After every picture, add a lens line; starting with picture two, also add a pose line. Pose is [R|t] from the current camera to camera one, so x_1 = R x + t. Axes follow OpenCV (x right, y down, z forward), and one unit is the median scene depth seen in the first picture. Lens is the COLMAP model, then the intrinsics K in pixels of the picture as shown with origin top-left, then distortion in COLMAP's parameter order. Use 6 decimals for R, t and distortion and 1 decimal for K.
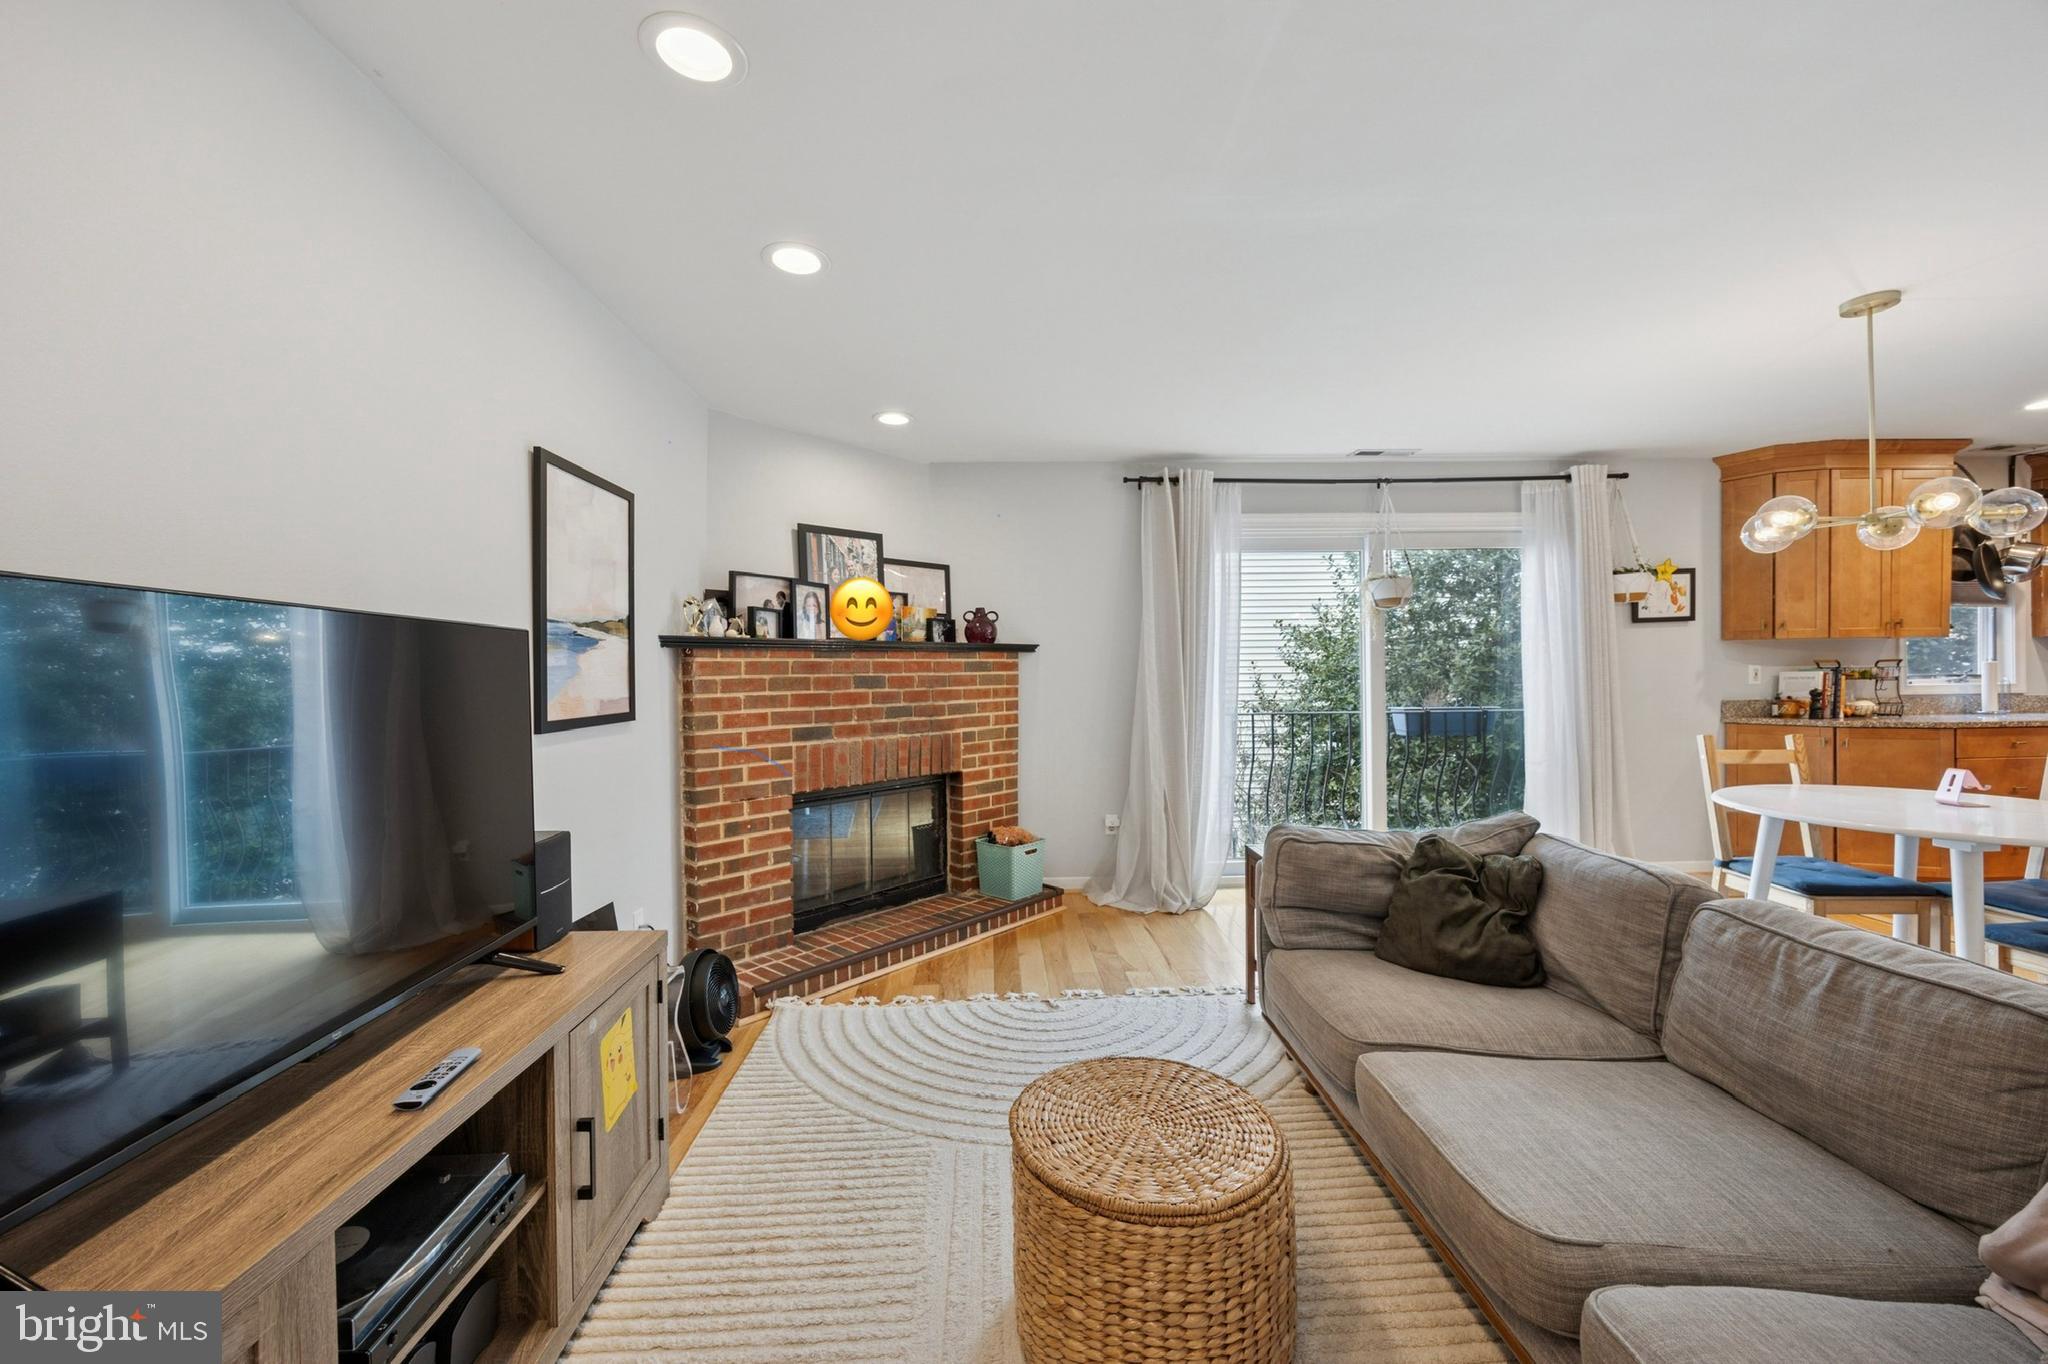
lens RADIAL K [[786.3, 0, 1024.1], [0, 786.3, 683.2], [0, 0, 1]] dist [-0.004127, 0.000813]
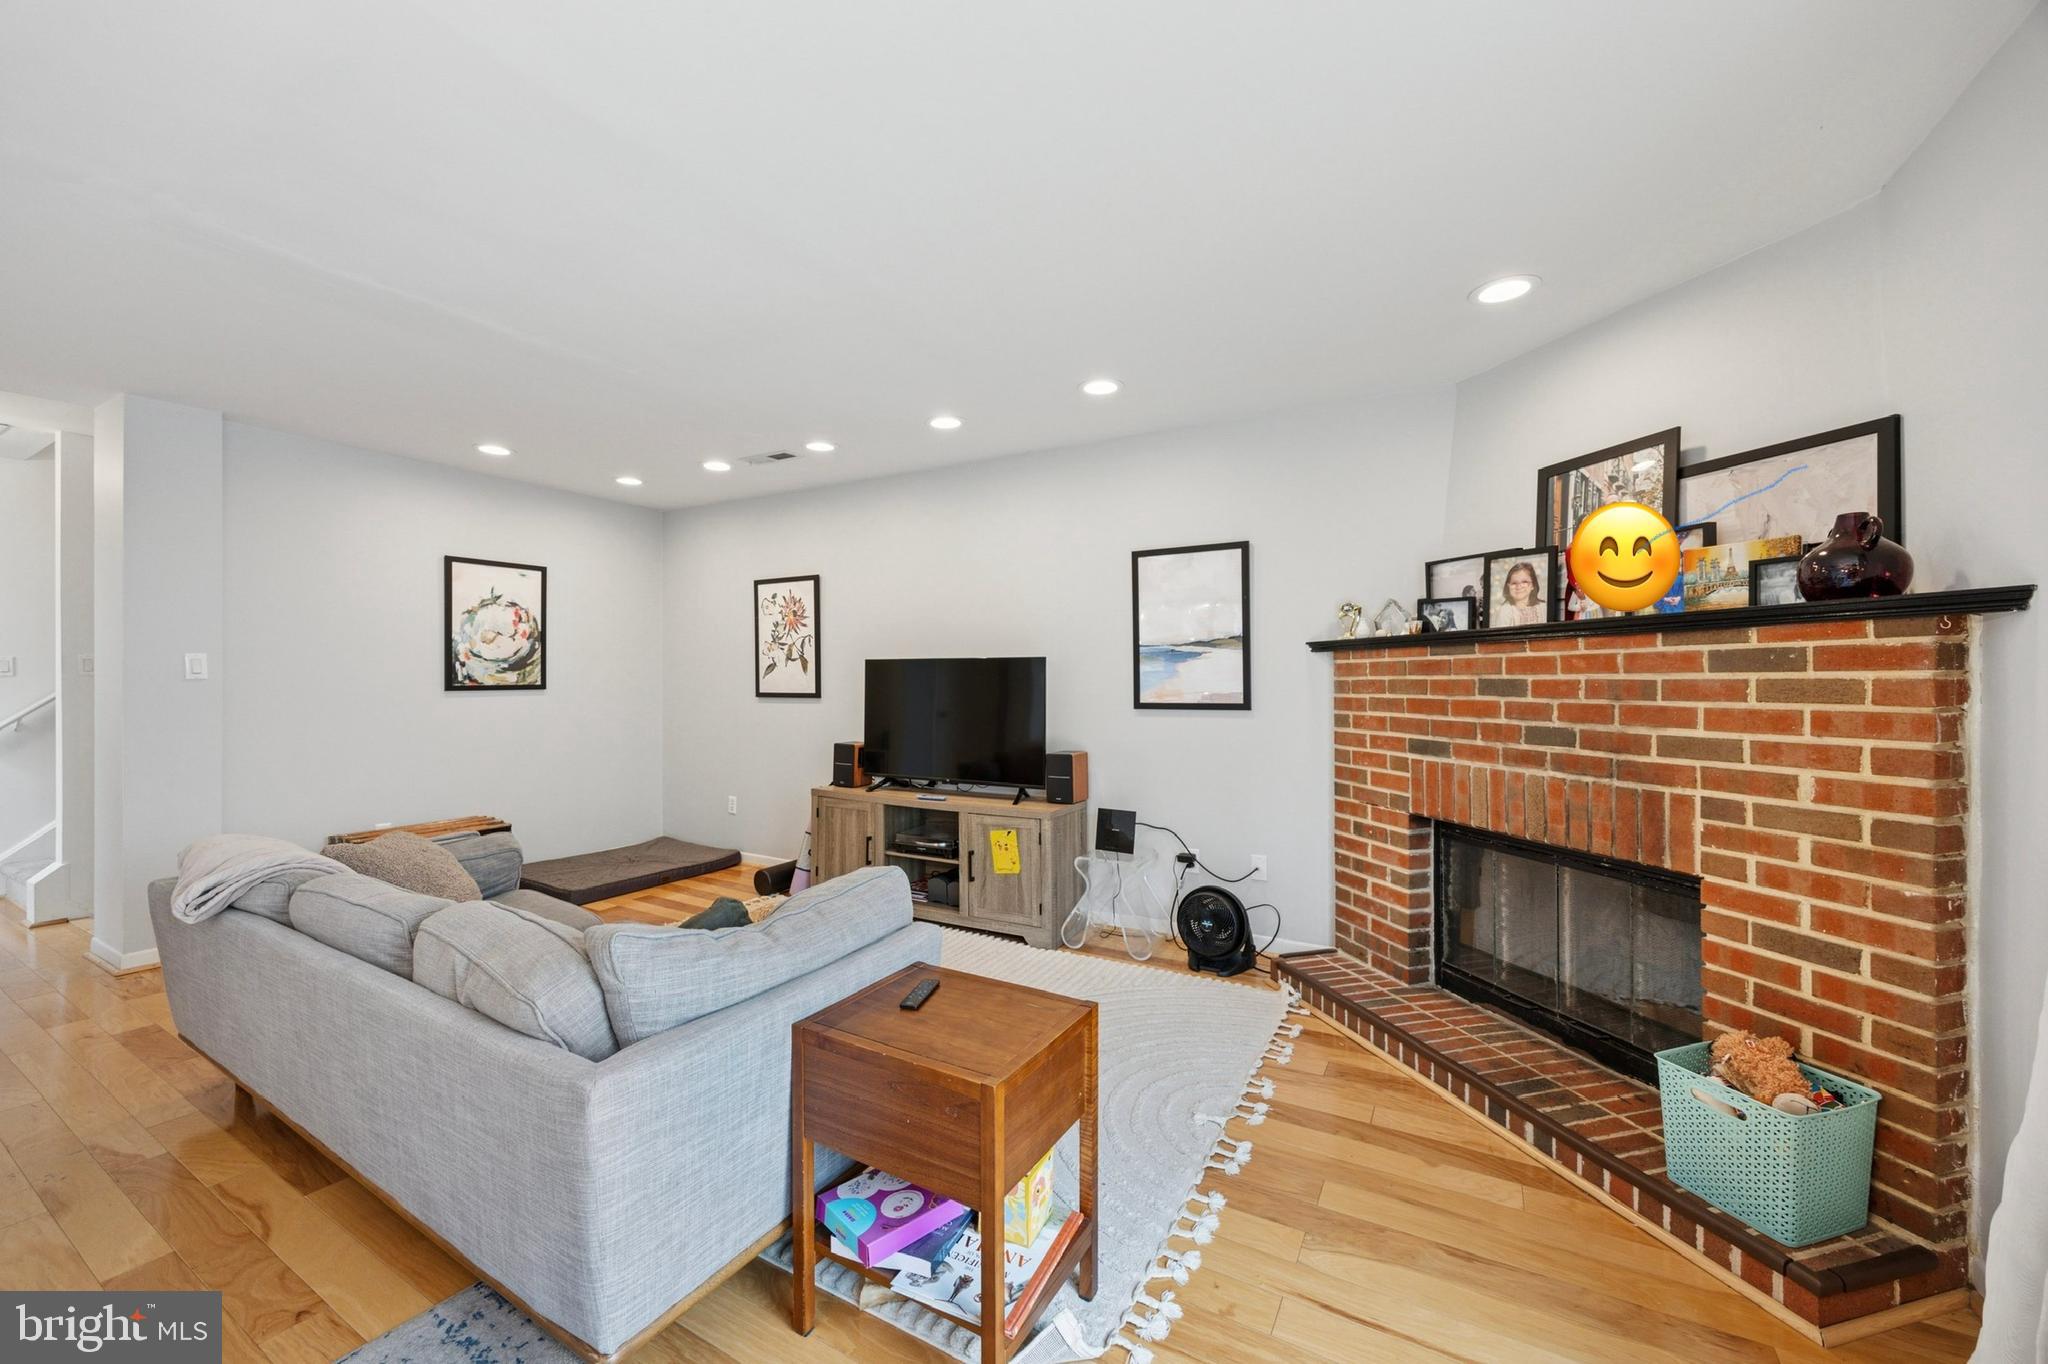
lens RADIAL K [[786.3, 0, 1007.7], [0, 786.3, 681.0], [0, 0, 1]] dist [-0.004127, 0.000813]
pose [[-0.542120, 0.016151, -0.840146, 0.613578], [0.001227, 0.999829, 0.018429, -0.019791], [0.840300, 0.008960, -0.542047, 0.996515]]
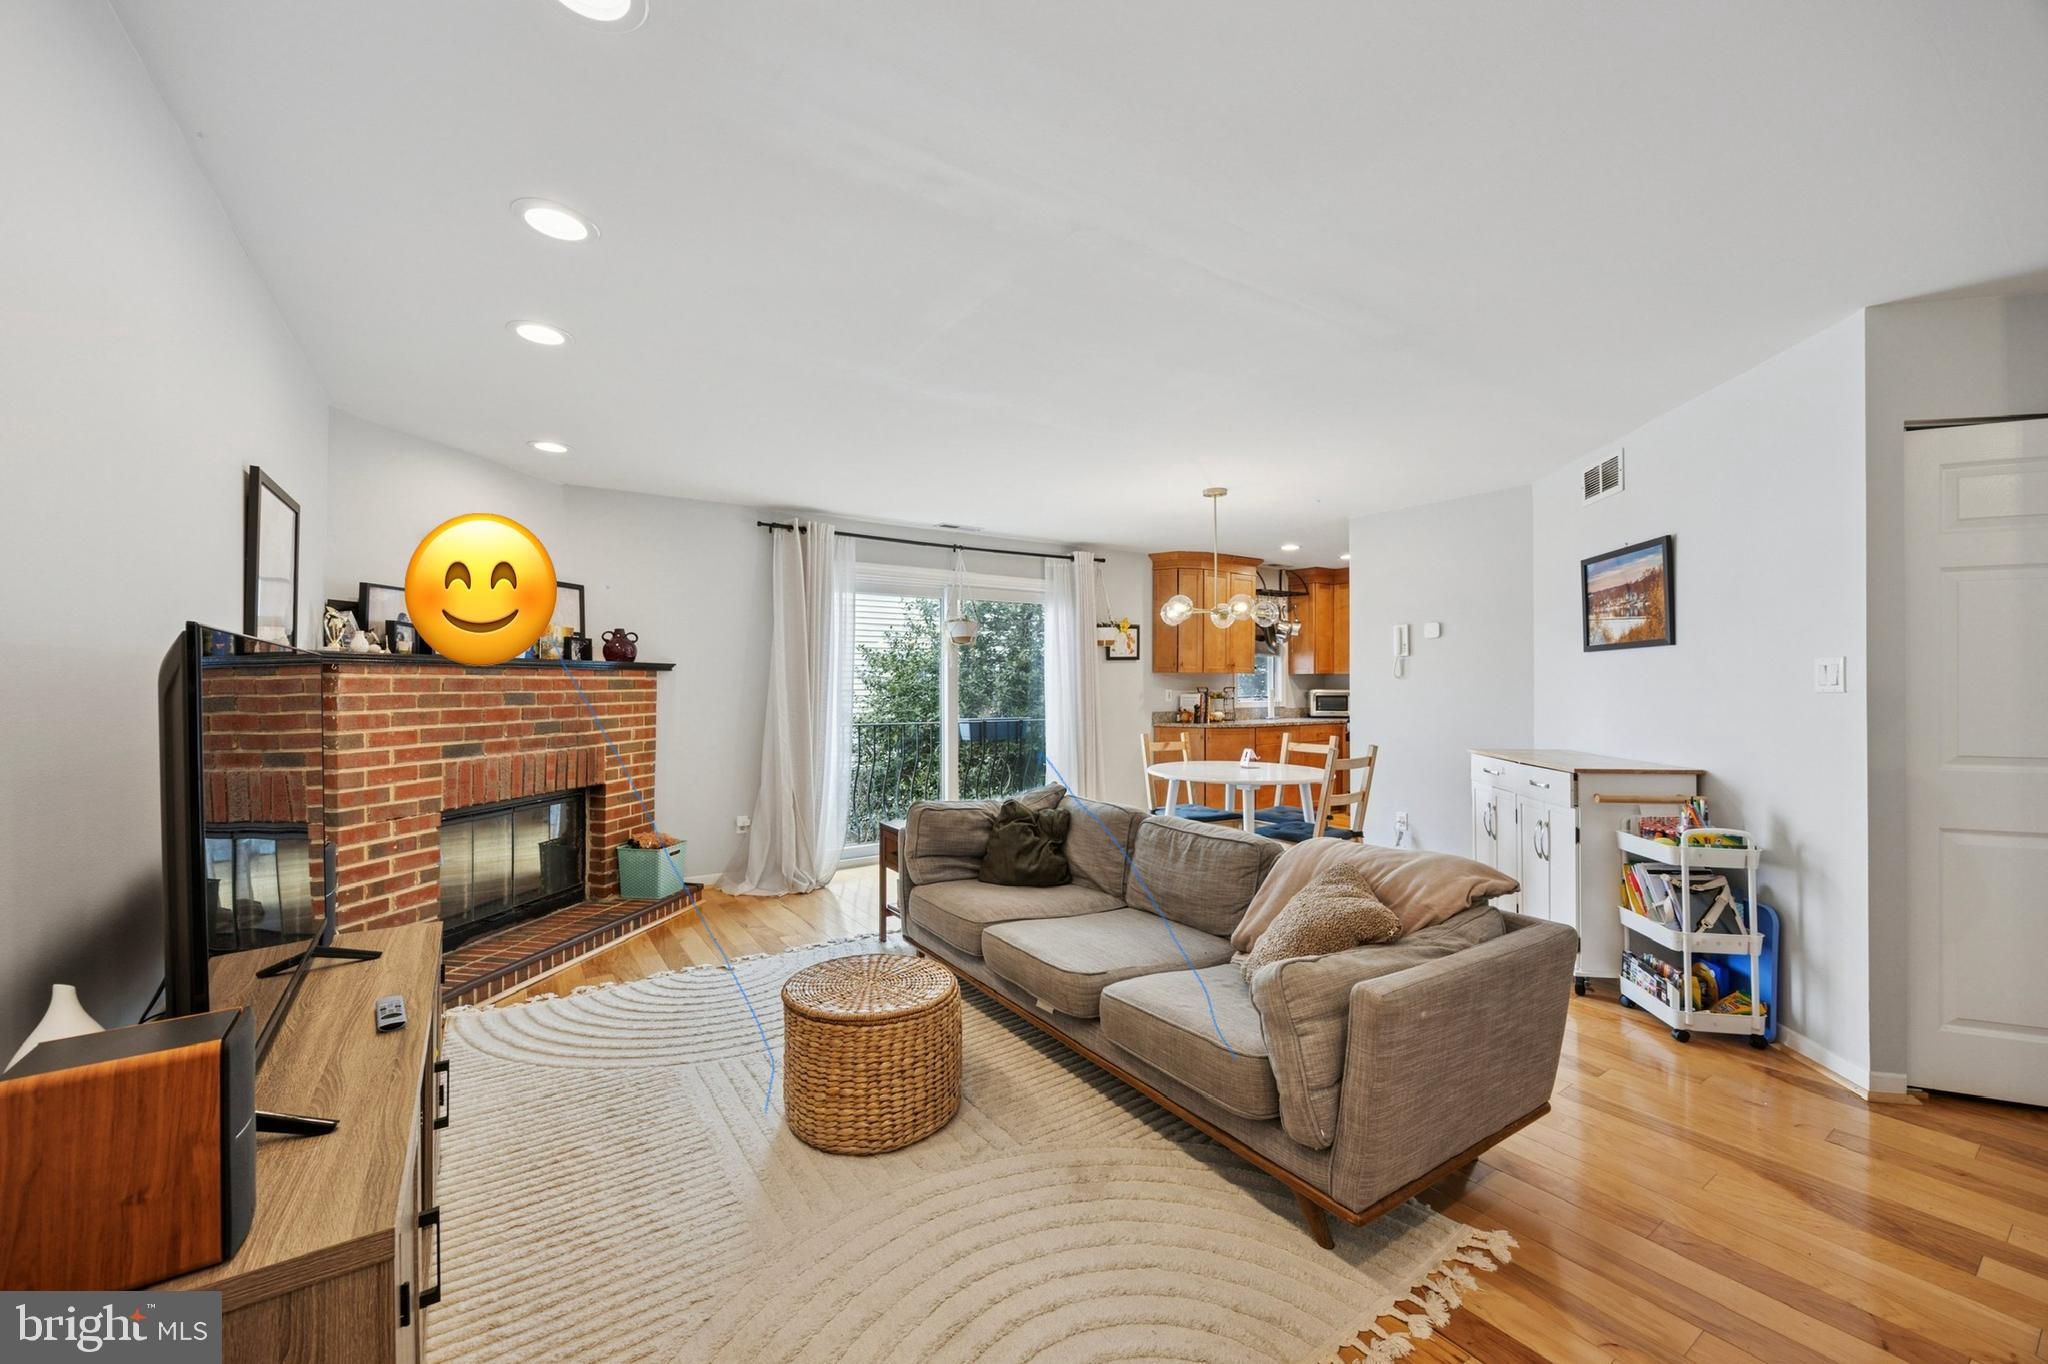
lens RADIAL K [[786.3, 0, 1023.9], [0, 786.3, 681.5], [0, 0, 1]] dist [-0.004127, 0.000813]
pose [[0.845715, 0.015372, 0.533414, -0.184599], [-0.005302, 0.999778, -0.020404, -0.006397], [-0.533609, 0.014428, 0.845608, -0.213113]]
